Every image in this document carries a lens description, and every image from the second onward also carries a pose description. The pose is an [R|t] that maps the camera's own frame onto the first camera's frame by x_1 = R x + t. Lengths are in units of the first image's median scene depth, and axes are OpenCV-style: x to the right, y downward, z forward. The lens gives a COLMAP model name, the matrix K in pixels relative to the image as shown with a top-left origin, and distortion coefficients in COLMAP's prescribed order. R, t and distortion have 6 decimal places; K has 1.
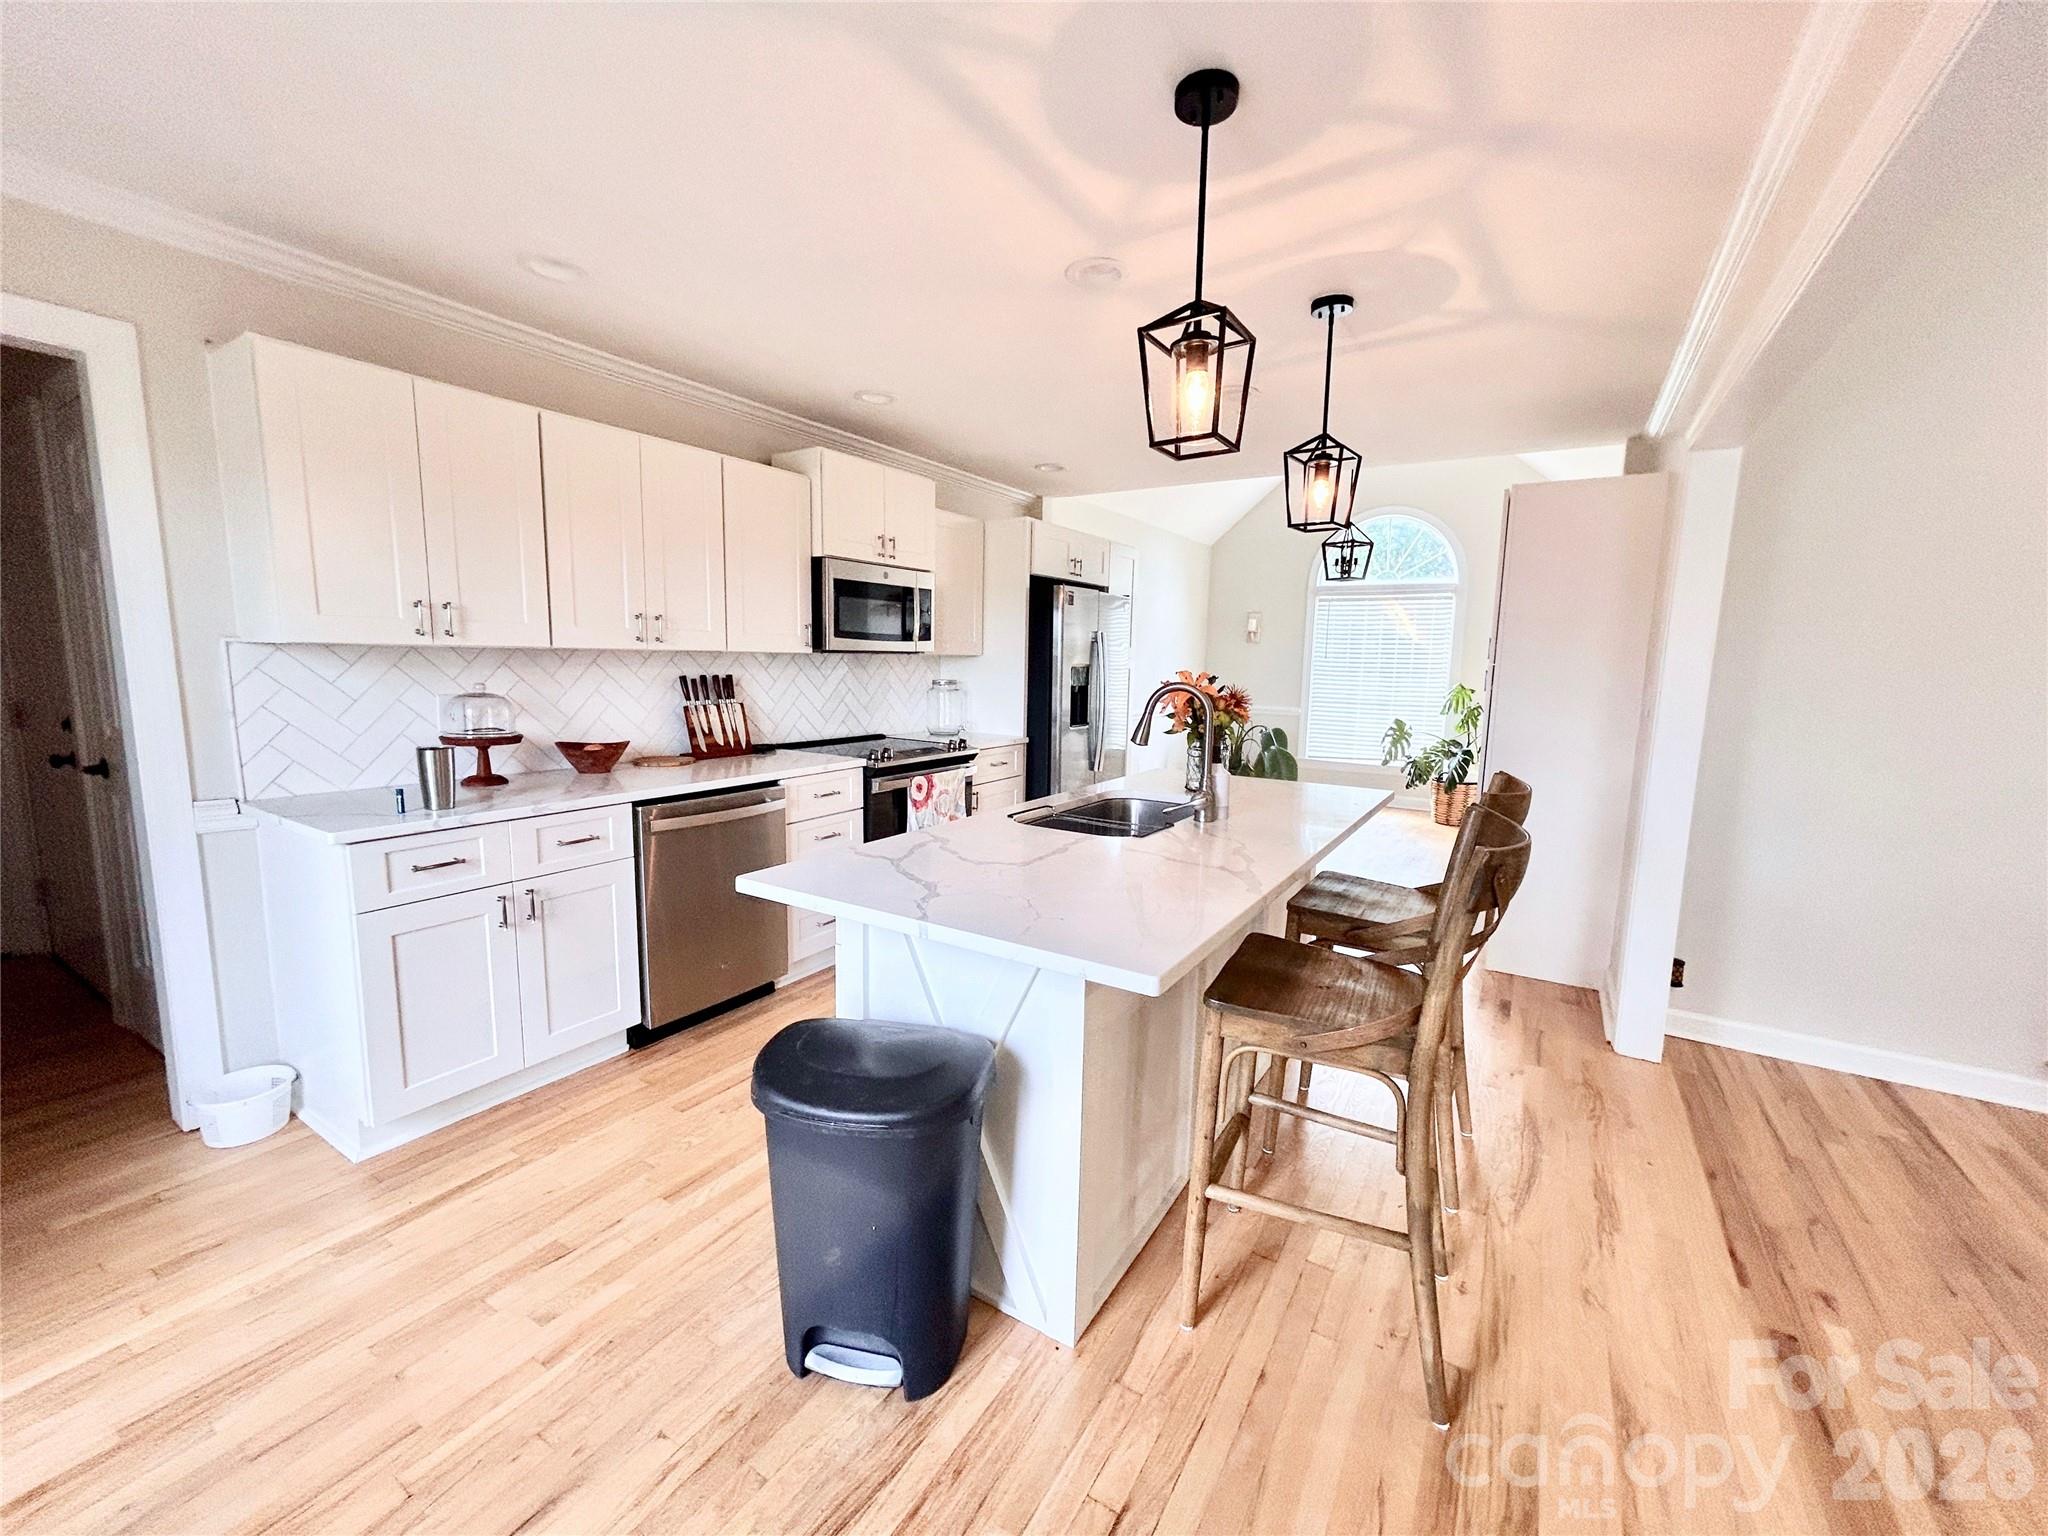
lens RADIAL K [[822.9, 0, 1022.6], [0, 822.9, 764.4], [0, 0, 1]] dist [0.002222, -0.000109]
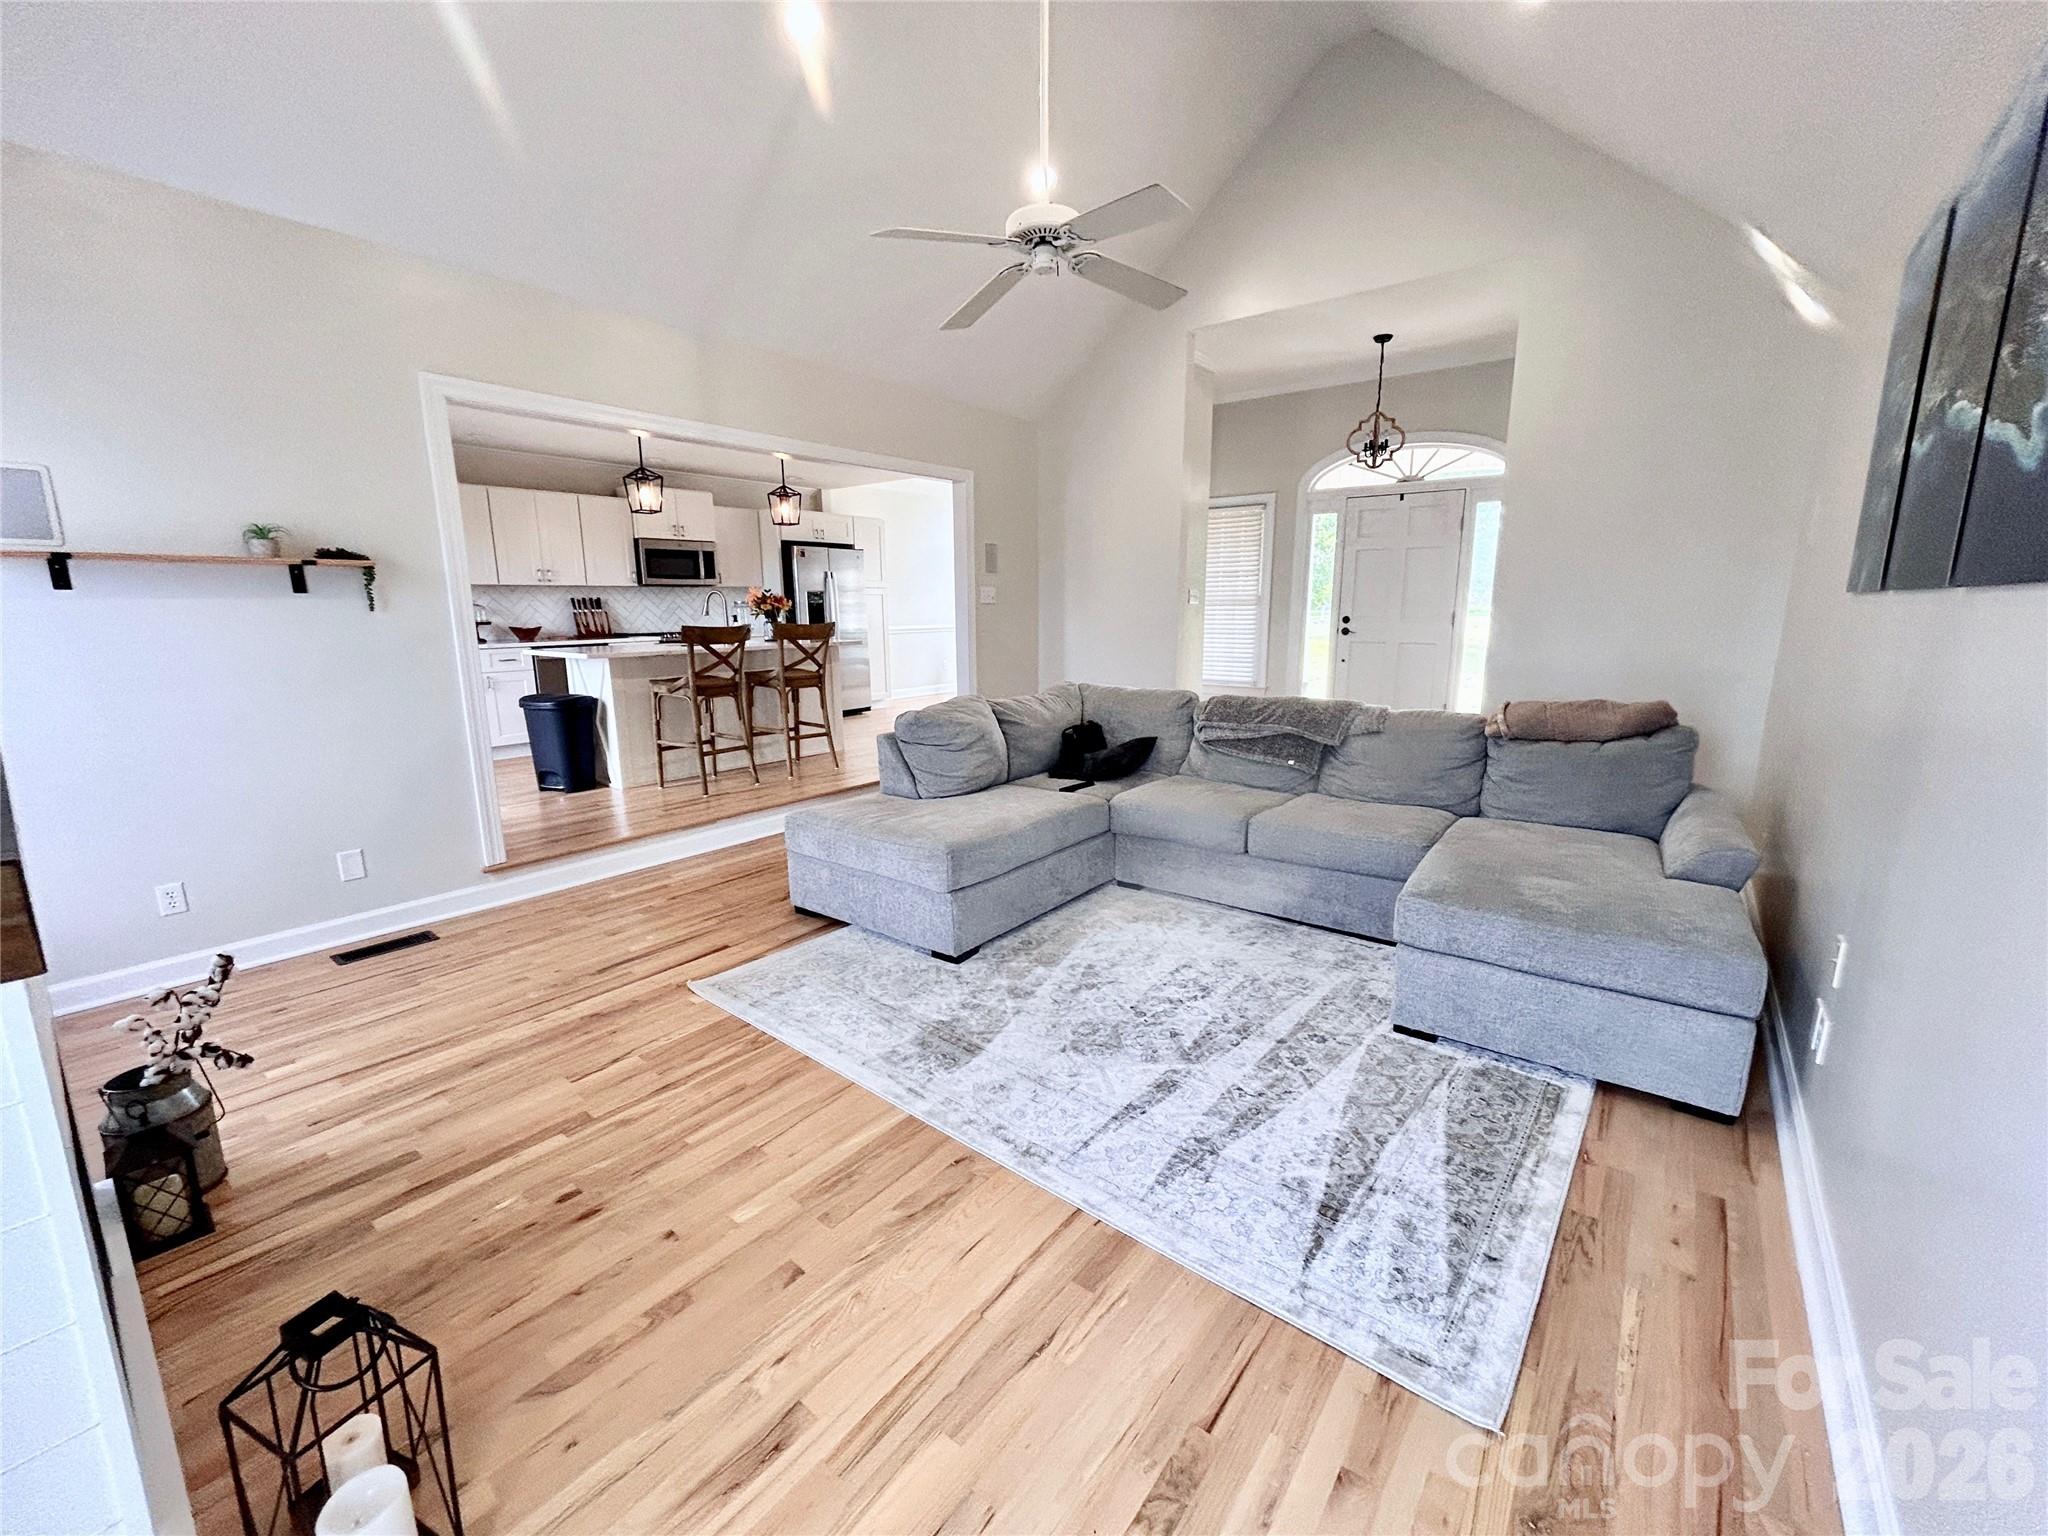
lens RADIAL K [[822.9, 0, 1019.2], [0, 822.9, 755.0], [0, 0, 1]] dist [0.002222, -0.000109]
pose [[0.994767, -0.009246, -0.101752, 1.066391], [0.014411, 0.998638, 0.050145, 0.232623], [0.101150, -0.051349, 0.993545, -1.143620]]
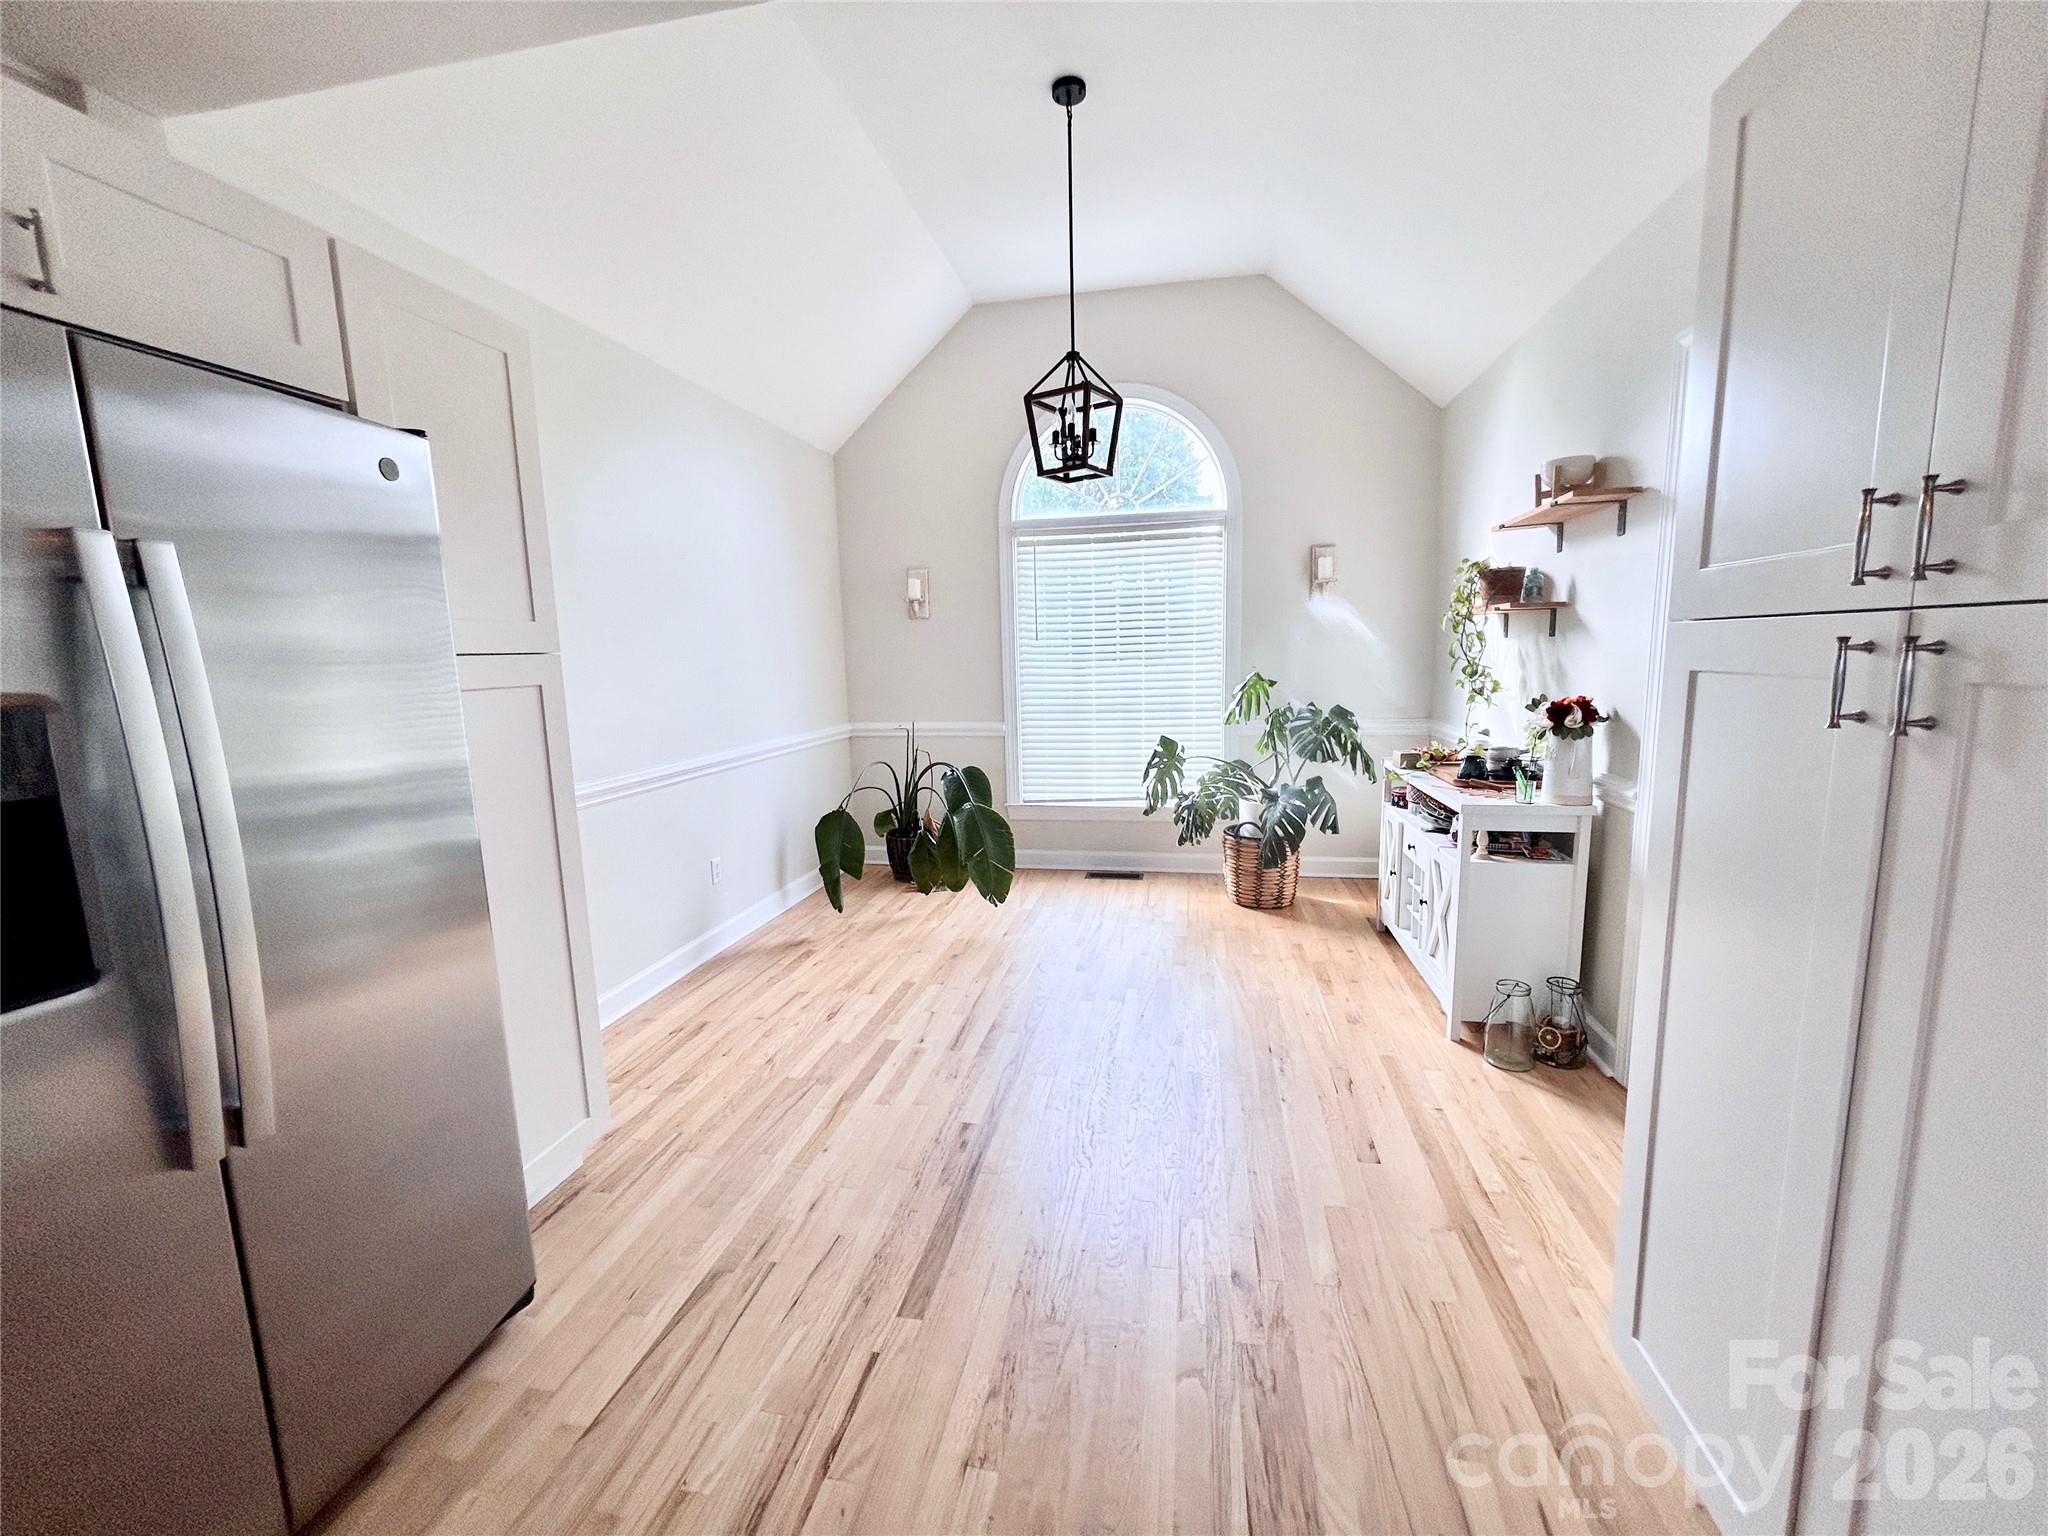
lens RADIAL K [[822.9, 0, 1024.3], [0, 822.9, 771.5], [0, 0, 1]] dist [0.002222, -0.000109]
pose [[0.930908, -0.095417, 0.352569, 0.142807], [0.090405, 0.995432, 0.030695, -0.054195], [-0.353887, 0.003300, 0.935282, 0.455506]]
